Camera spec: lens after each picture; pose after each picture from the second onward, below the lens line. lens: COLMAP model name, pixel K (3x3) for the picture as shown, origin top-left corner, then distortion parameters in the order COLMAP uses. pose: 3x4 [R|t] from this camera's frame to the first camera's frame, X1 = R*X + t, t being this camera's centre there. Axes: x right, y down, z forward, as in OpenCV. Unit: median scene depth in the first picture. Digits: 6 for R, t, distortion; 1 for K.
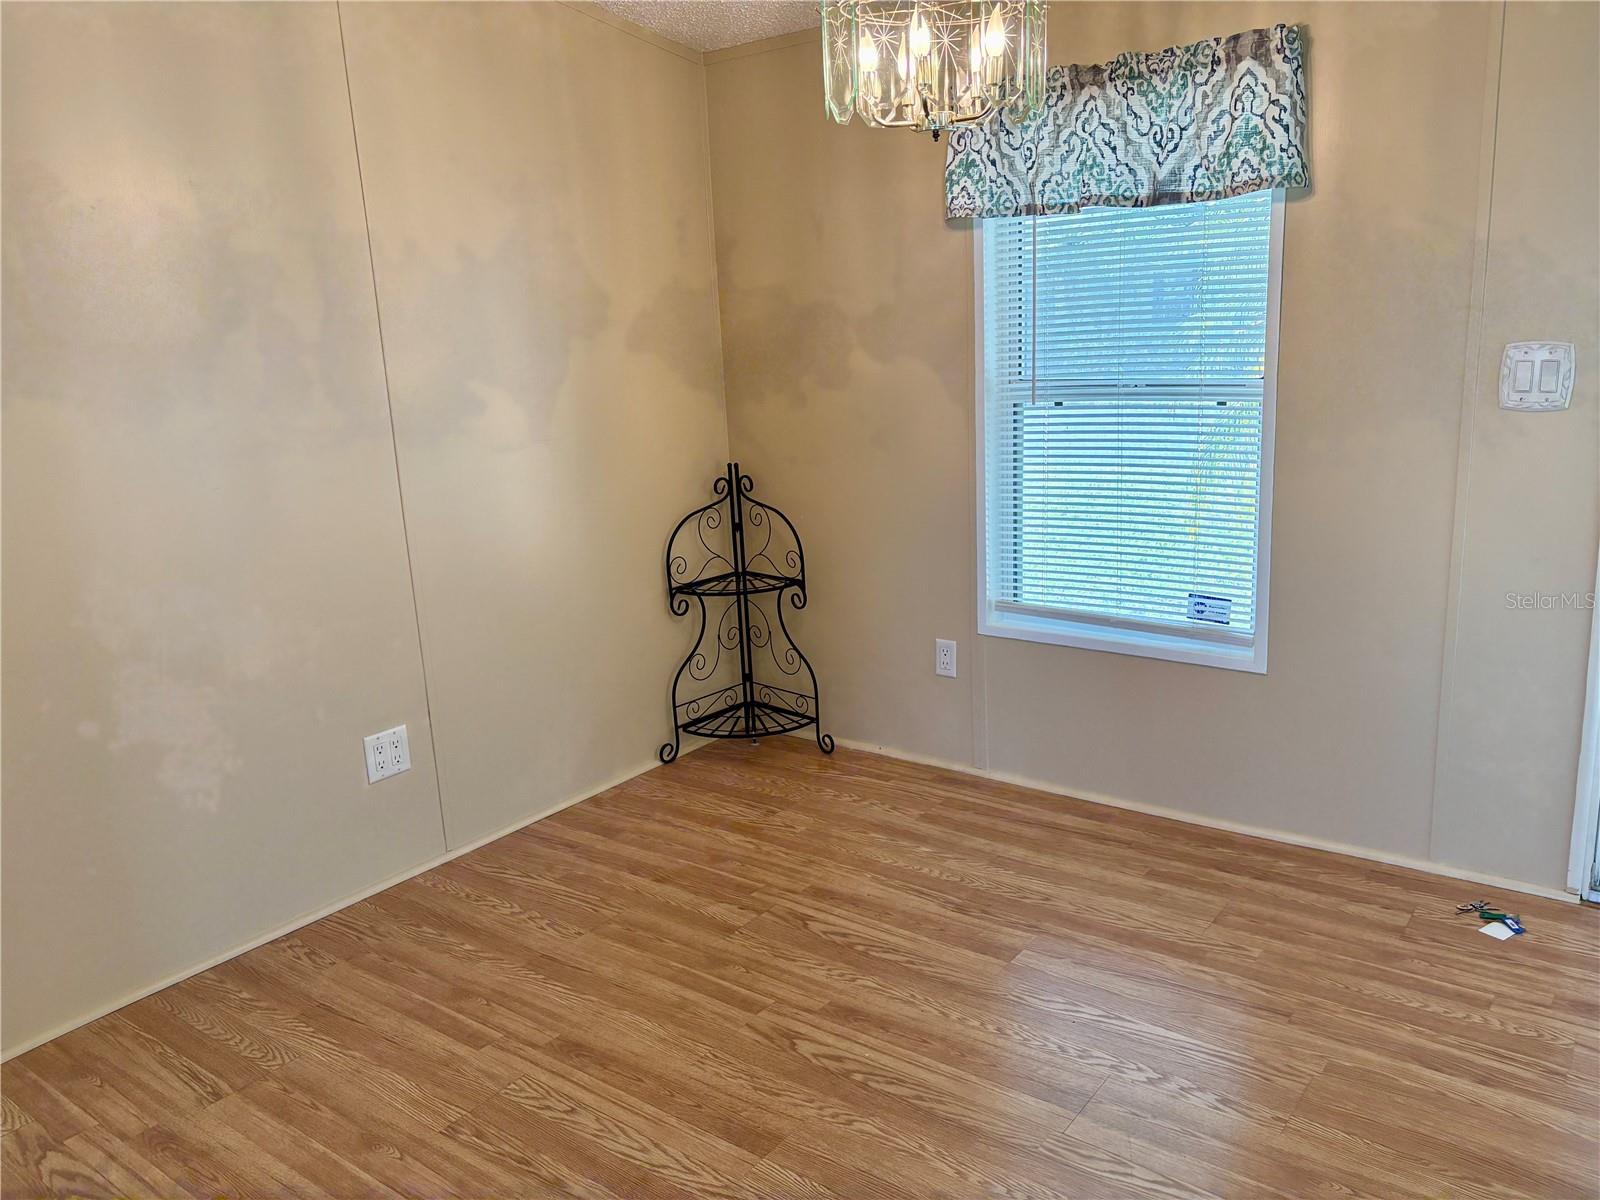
lens RADIAL K [[1194.3, 0, 800.0], [0, 1194.3, 600.0], [0, 0, 1]] dist [0.011033, 0.000732]
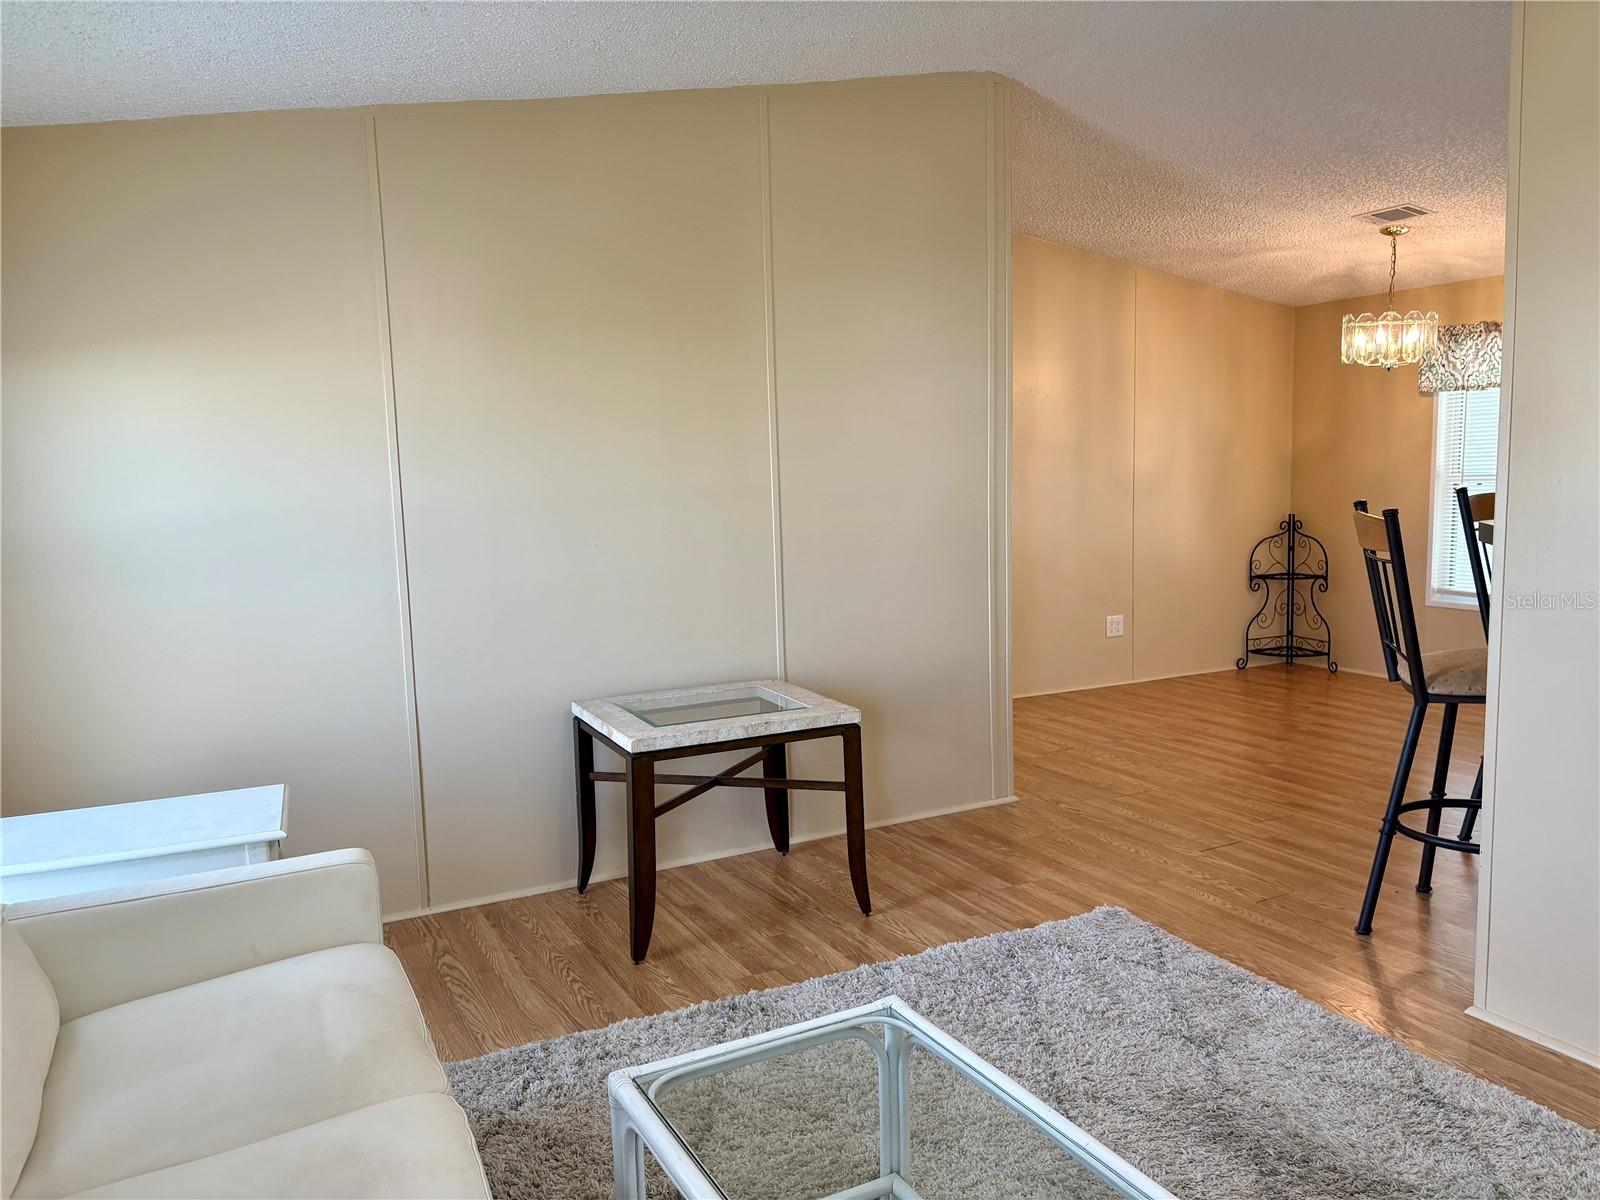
lens RADIAL K [[1194.3, 0, 800.0], [0, 1194.3, 600.0], [0, 0, 1]] dist [0.011033, 0.000732]
pose [[0.899272, 0.074948, -0.430920, 0.071373], [-0.117624, 0.990355, -0.073218, 0.253831], [0.421277, 0.116530, 0.899415, -1.032043]]
